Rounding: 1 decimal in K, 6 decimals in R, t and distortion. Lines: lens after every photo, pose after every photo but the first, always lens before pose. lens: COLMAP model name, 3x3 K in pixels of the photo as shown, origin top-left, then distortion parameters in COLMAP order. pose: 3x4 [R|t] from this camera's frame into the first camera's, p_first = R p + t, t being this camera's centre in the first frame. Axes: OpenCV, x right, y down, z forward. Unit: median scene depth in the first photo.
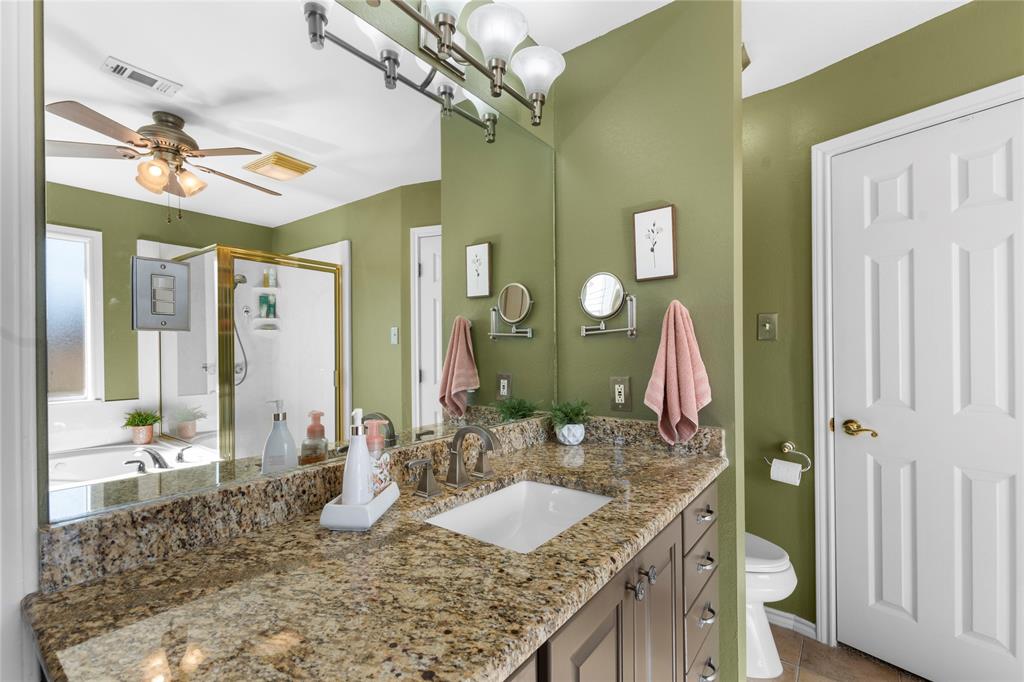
lens RADIAL K [[450.4, 0, 511.2], [0, 450.4, 356.7], [0, 0, 1]] dist [0.002033, -0.000215]
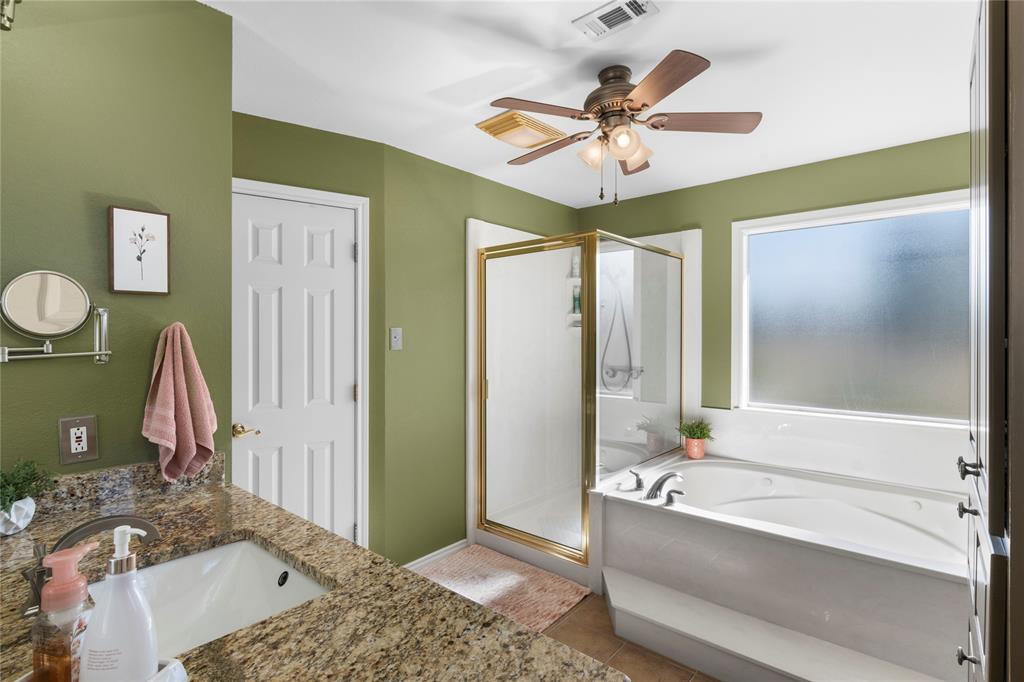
lens RADIAL K [[504.4, 0, 512.0], [0, 504.4, 341.0], [0, 0, 1]] dist [0.041176, 0.000312]
pose [[0.055023, 0.002308, 0.998482, -0.660445], [0.000962, 0.999997, -0.002364, -0.088841], [-0.998485, 0.001091, 0.055020, 0.280422]]
